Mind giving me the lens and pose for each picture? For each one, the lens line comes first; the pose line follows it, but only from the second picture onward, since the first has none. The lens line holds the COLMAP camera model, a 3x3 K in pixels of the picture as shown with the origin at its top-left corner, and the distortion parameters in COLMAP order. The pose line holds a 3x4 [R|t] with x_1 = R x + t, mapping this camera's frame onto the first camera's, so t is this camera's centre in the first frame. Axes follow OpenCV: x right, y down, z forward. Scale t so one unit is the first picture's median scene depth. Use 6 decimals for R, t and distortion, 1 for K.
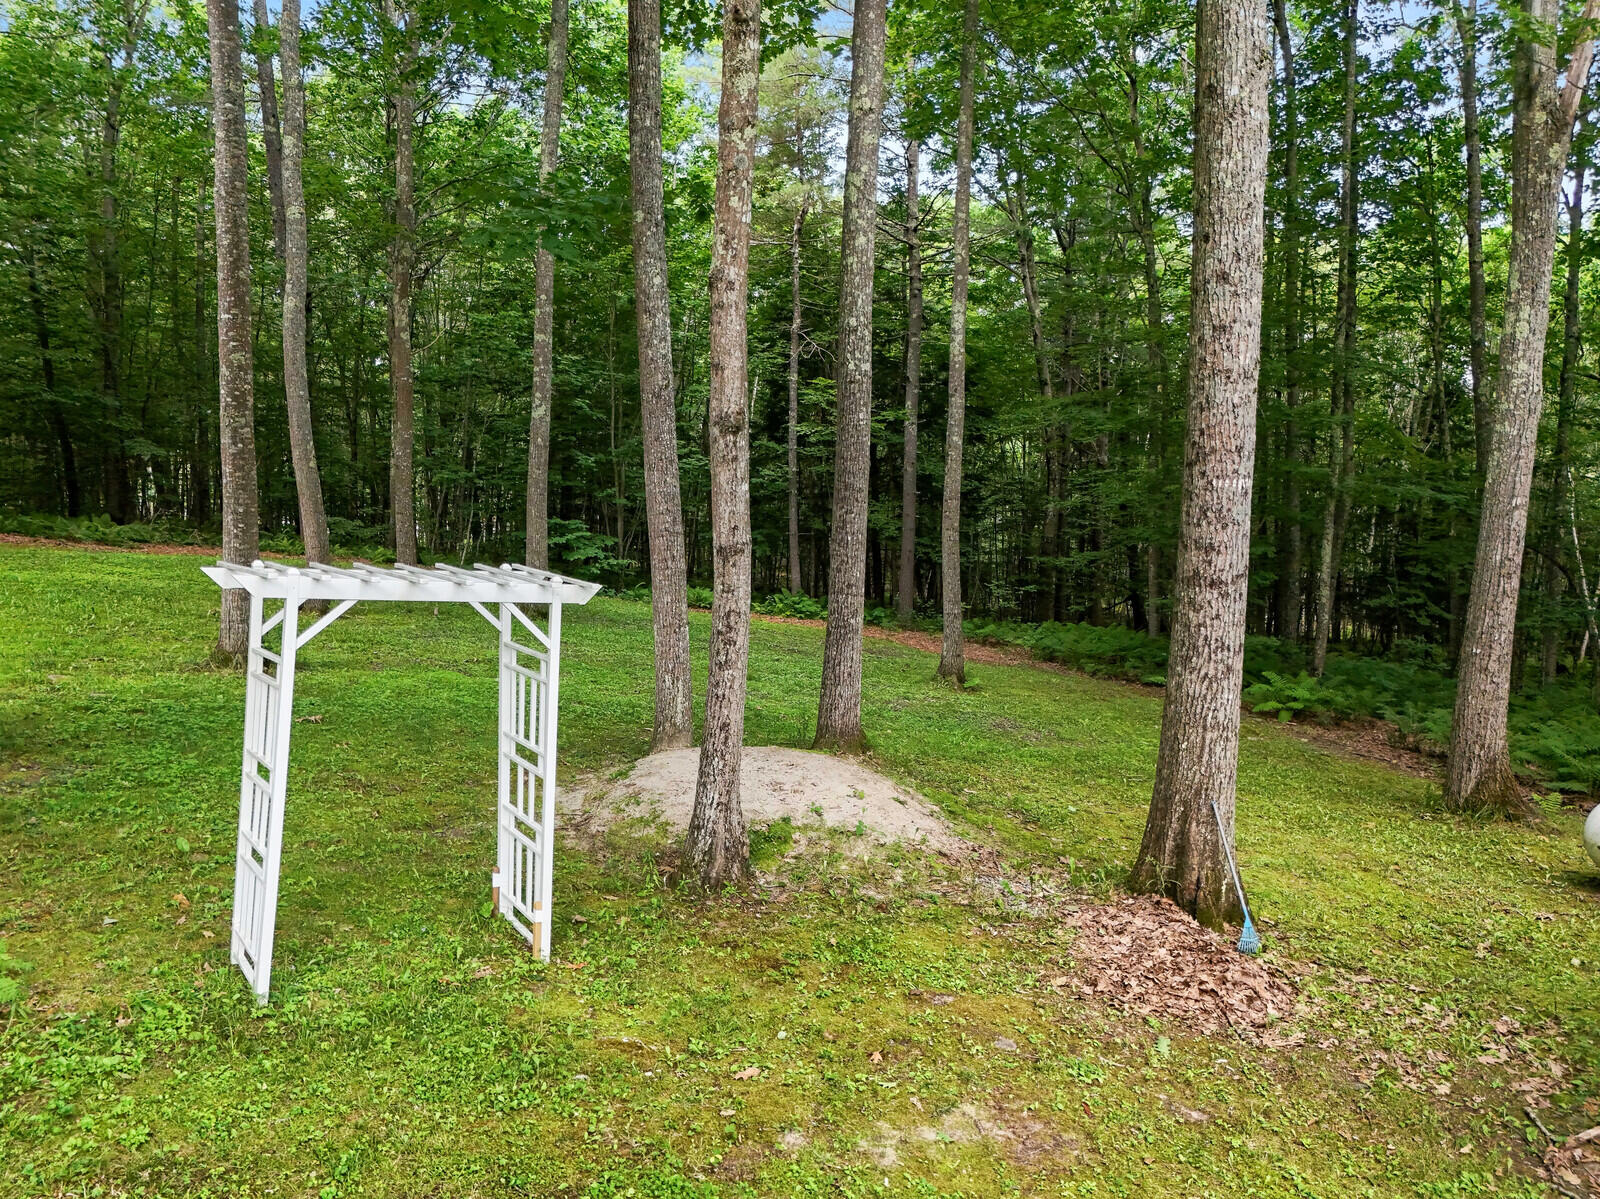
lens RADIAL K [[1251.9, 0, 881.0], [0, 1251.9, 597.7], [0, 0, 1]] dist [0.051054, -0.052890]
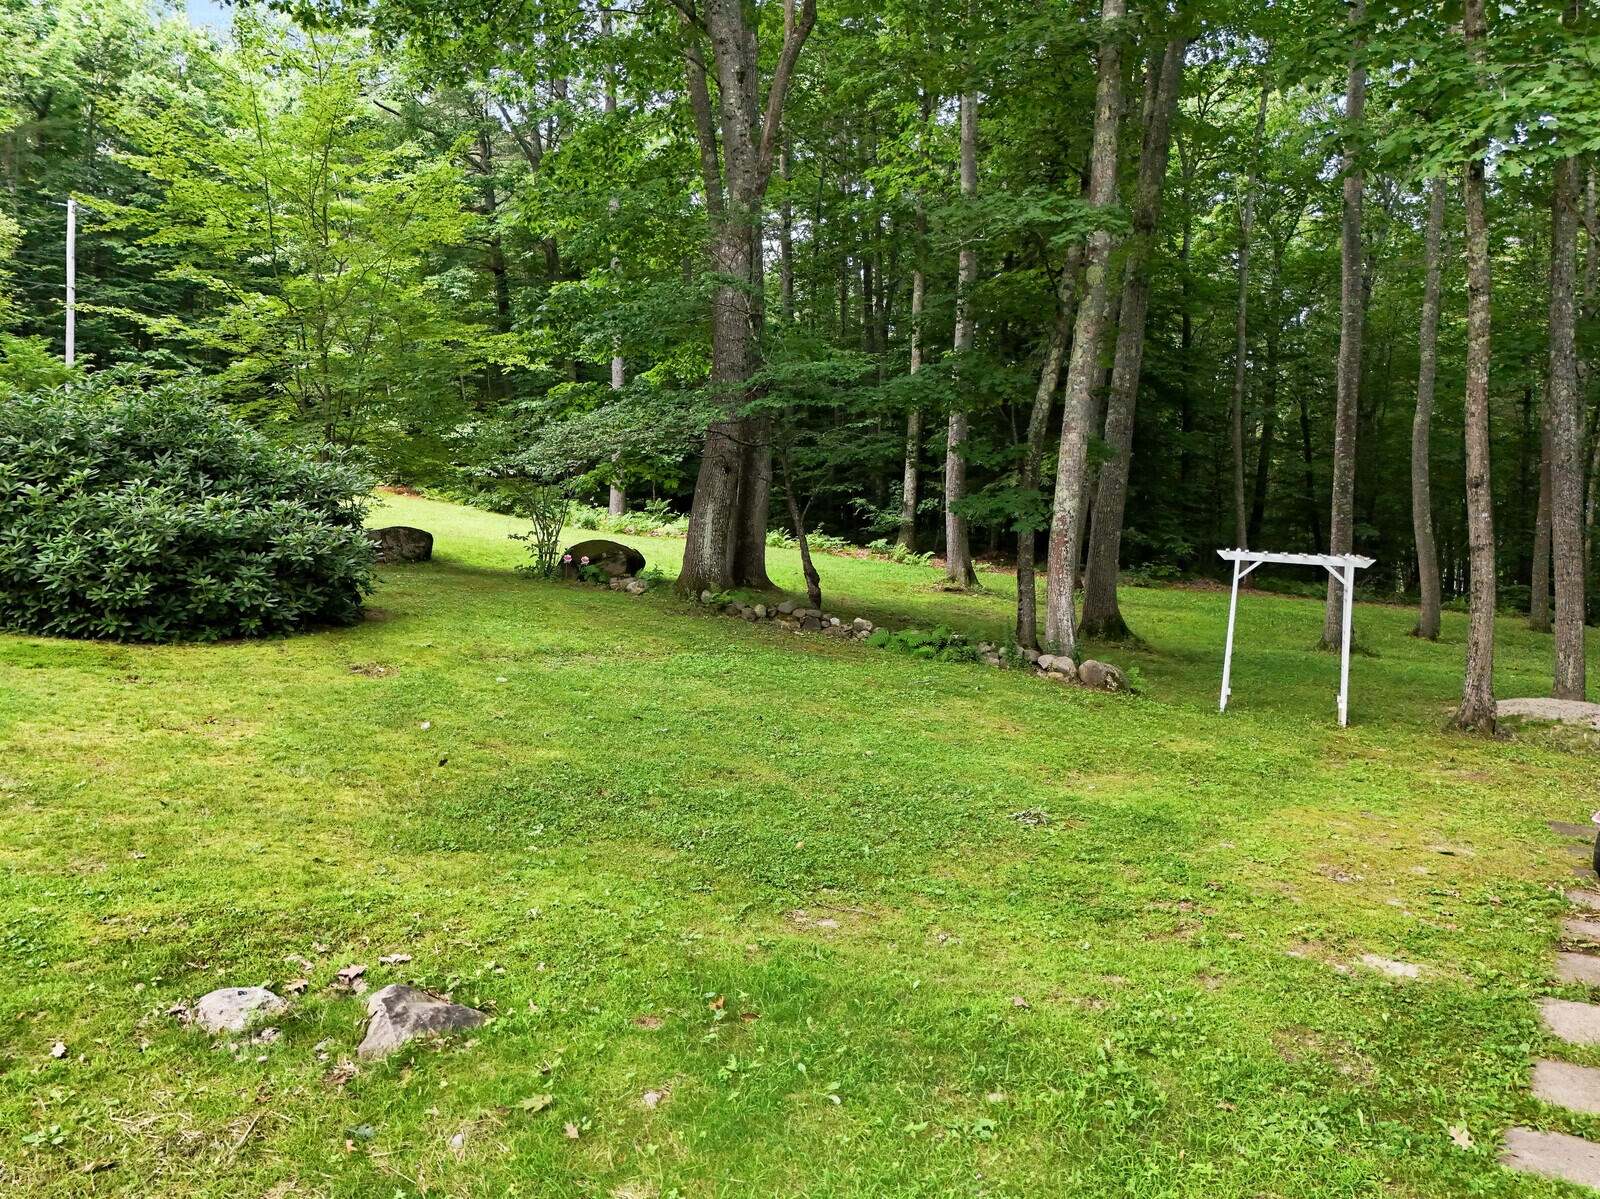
lens RADIAL K [[1124.4, 0, 800.0], [0, 1124.4, 599.5], [0, 0, 1]] dist [0.057345, -0.028595]
pose [[0.526101, 0.025682, -0.850034, 0.532505], [-0.078538, 0.996740, -0.018494, 0.098700], [0.846788, 0.076490, 0.526403, -0.511760]]
